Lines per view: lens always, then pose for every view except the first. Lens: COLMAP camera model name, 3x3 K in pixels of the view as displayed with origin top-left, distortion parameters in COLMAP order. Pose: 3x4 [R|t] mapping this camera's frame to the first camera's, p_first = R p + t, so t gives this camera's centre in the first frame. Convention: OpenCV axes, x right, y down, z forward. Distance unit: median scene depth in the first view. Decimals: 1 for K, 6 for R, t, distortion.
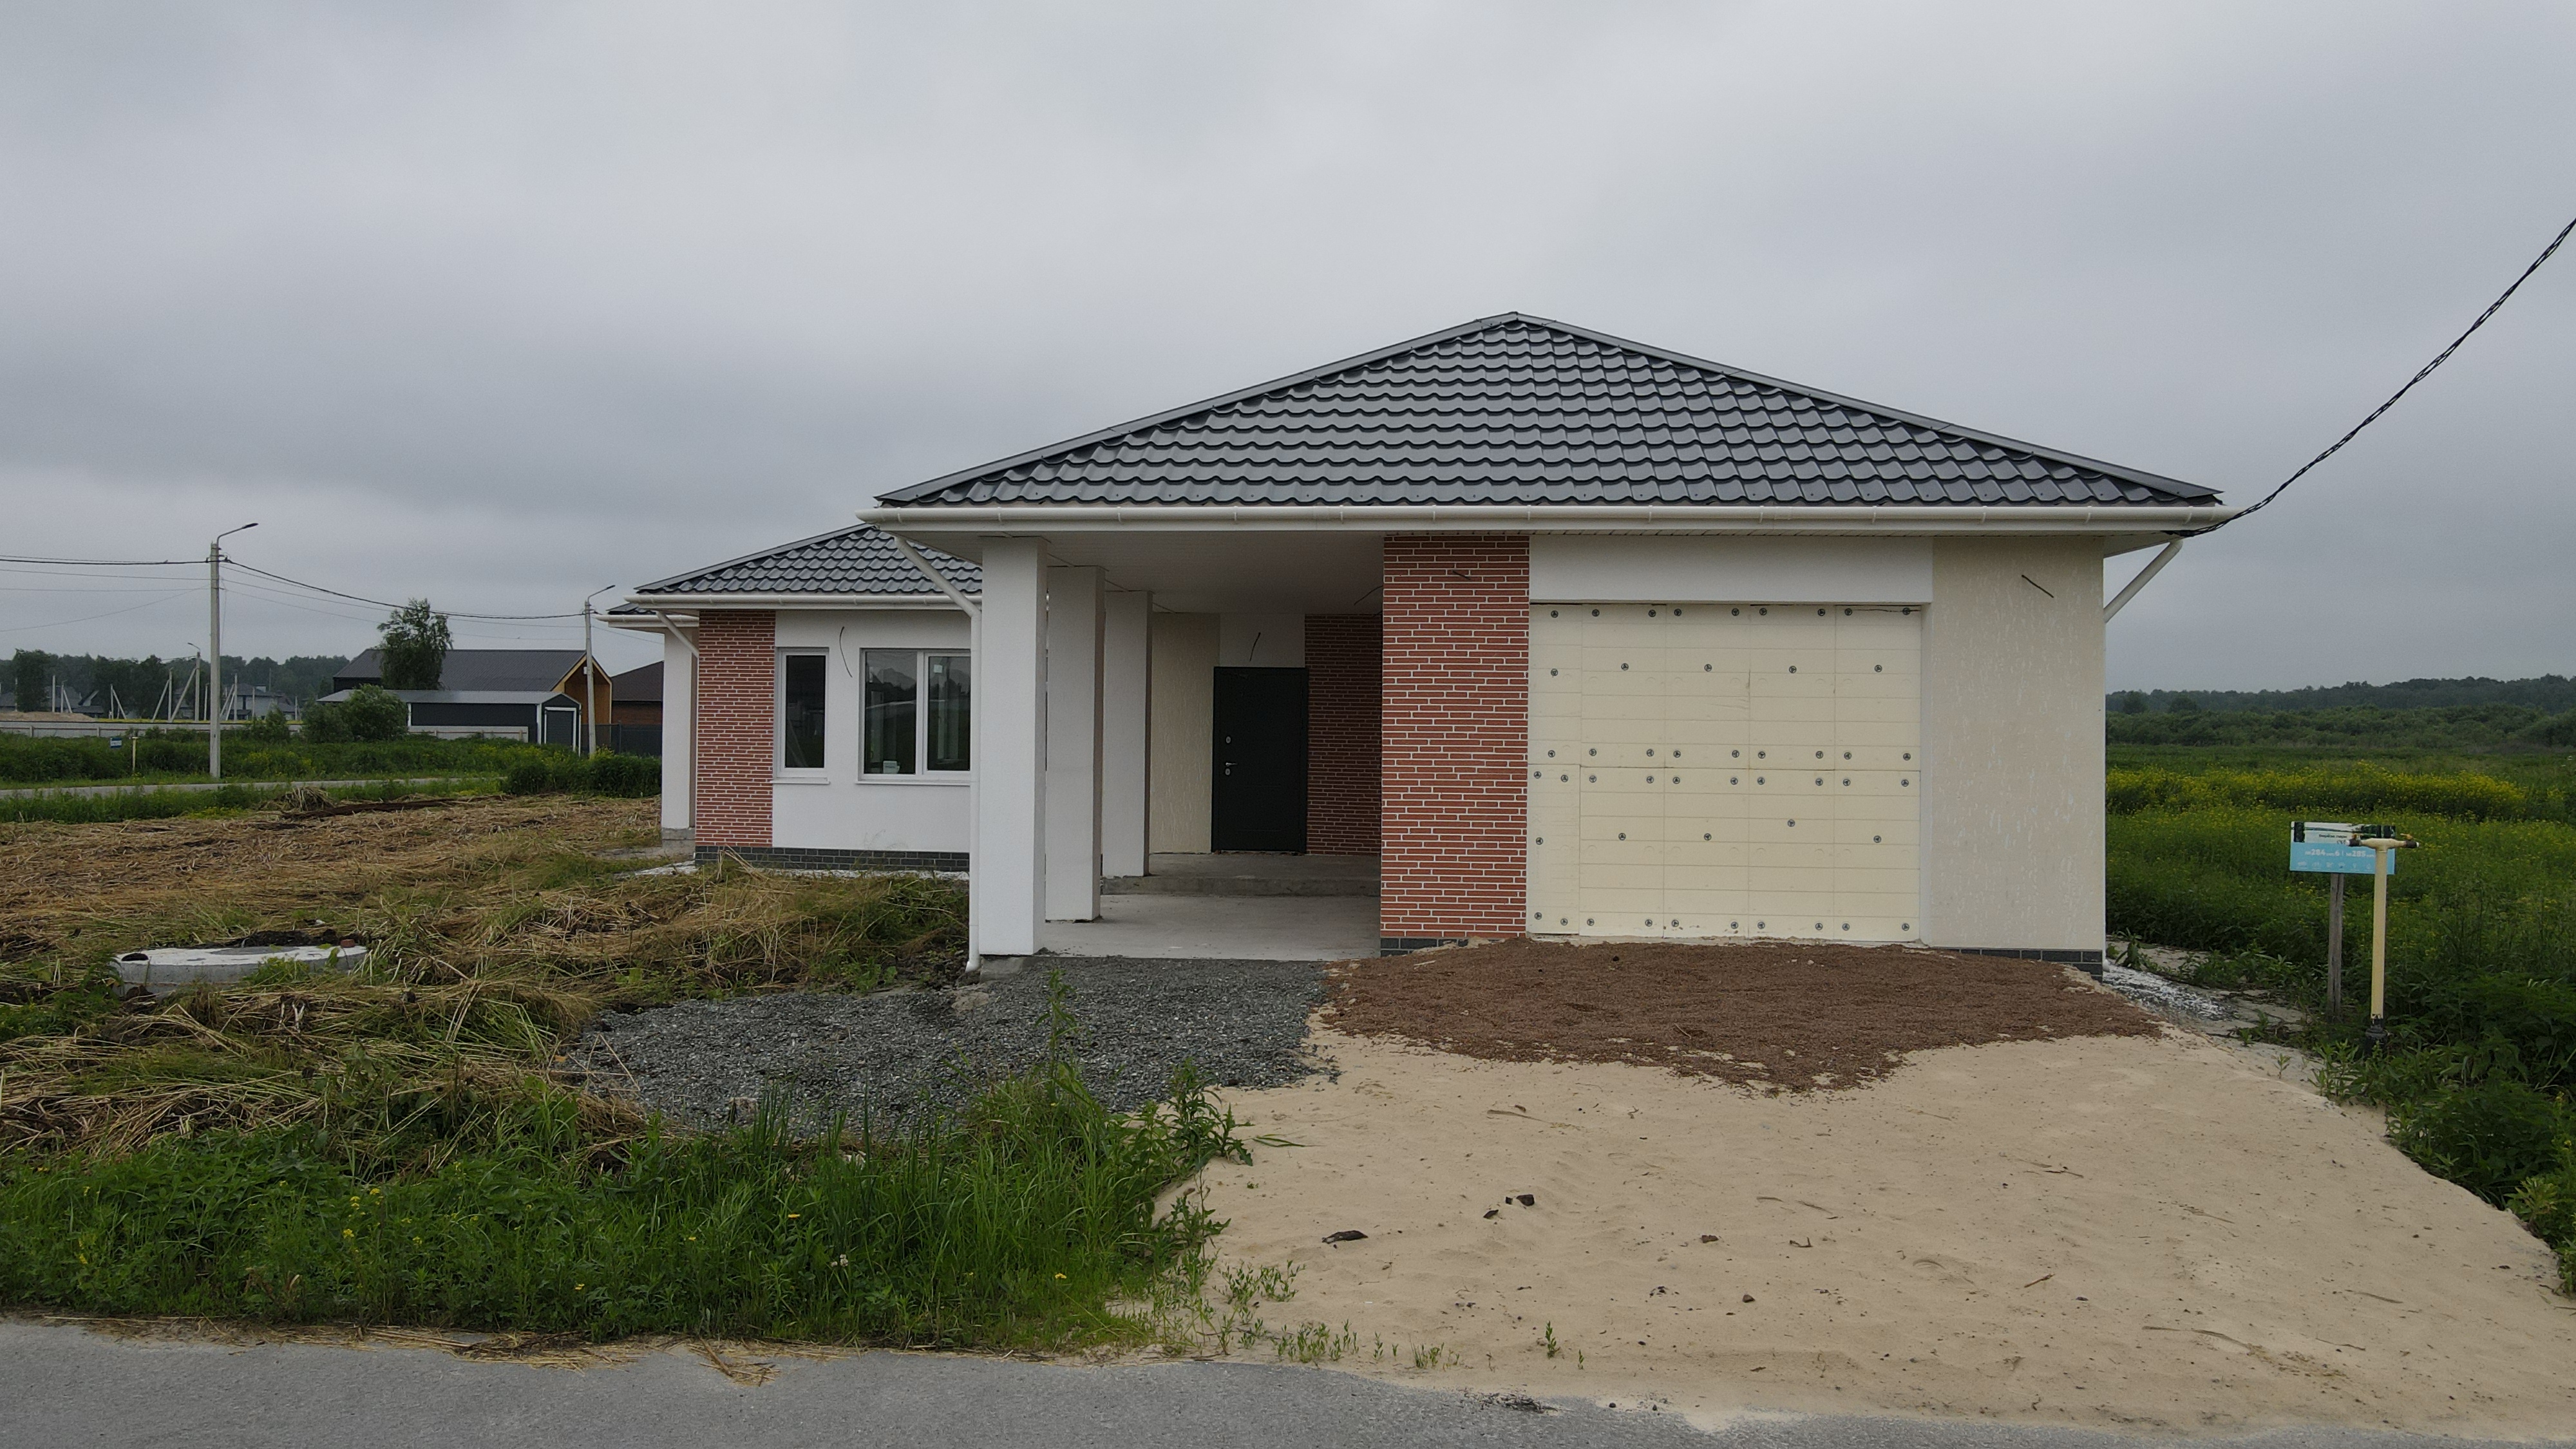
lens RADIAL K [[1901.8, 0, 1276.1], [0, 1901.8, 703.7], [0, 0, 1]] dist [-0.010572, 0.040211]
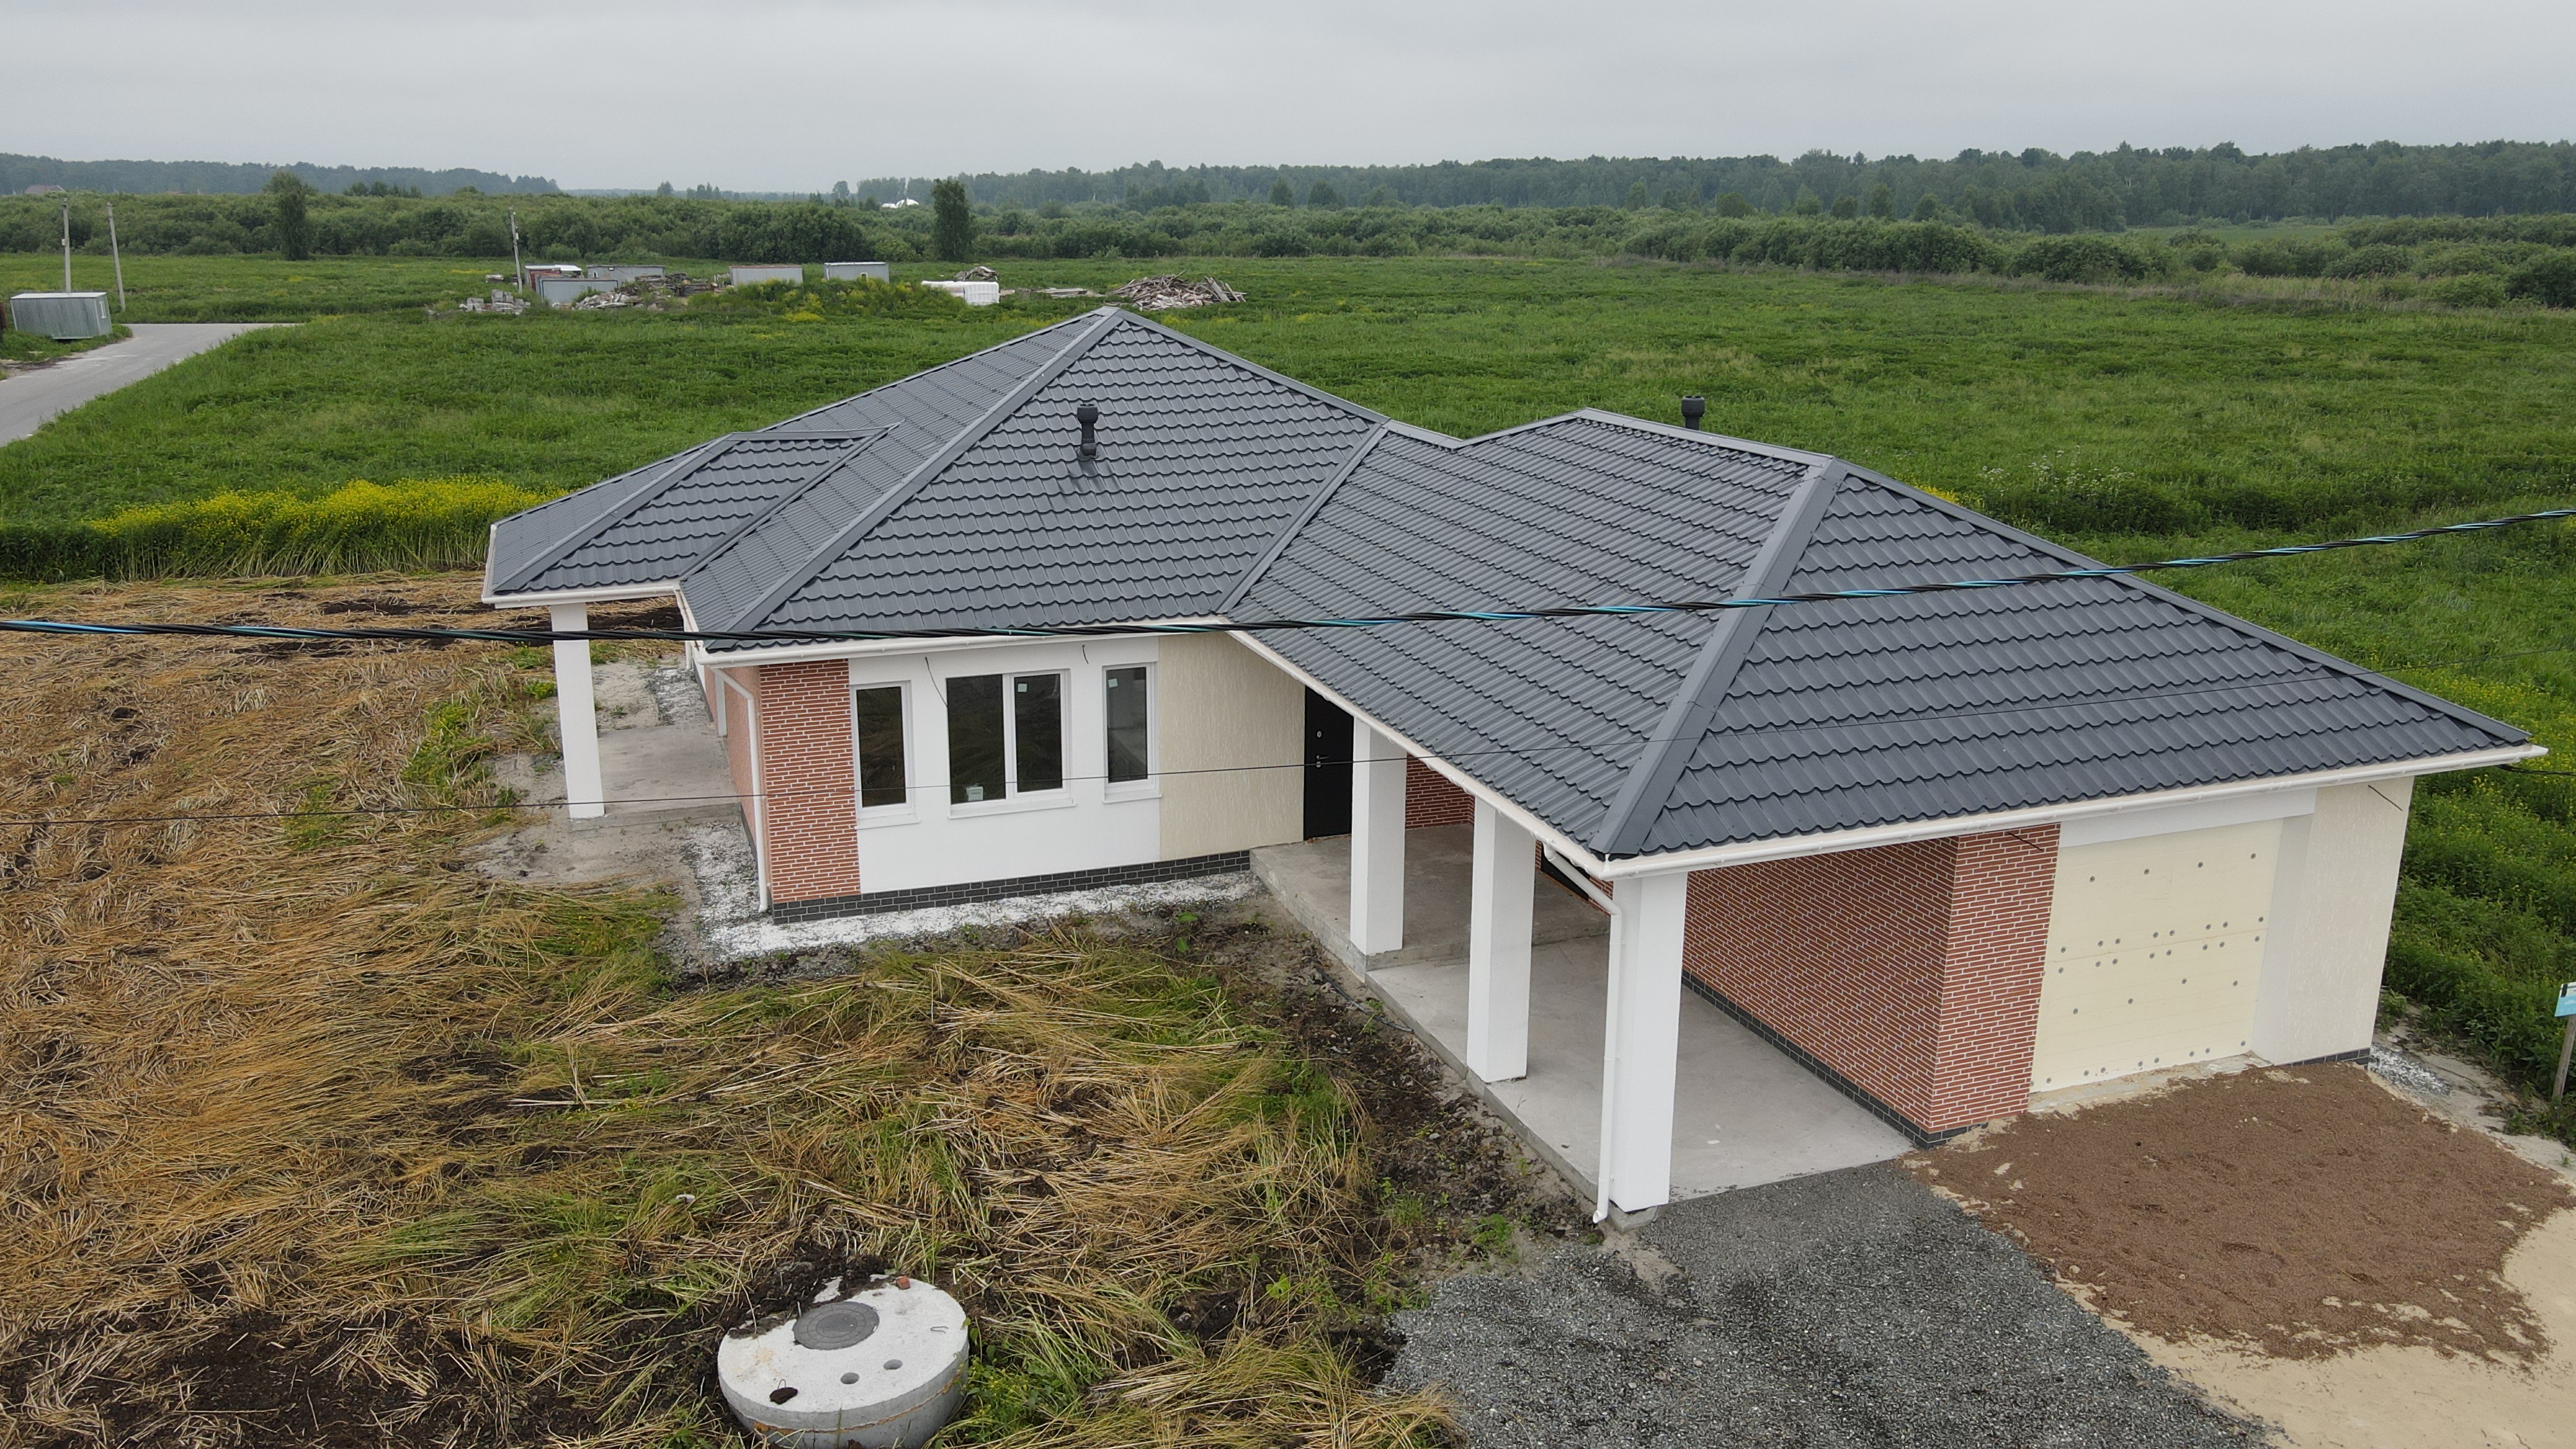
lens RADIAL K [[1901.8, 0, 1276.1], [0, 1901.8, 703.7], [0, 0, 1]] dist [-0.010572, 0.040211]
pose [[0.904686, -0.113441, 0.410699, -0.755802], [-0.002837, 0.962280, 0.272046, -0.447734], [-0.426069, -0.247282, 0.870240, 0.207745]]
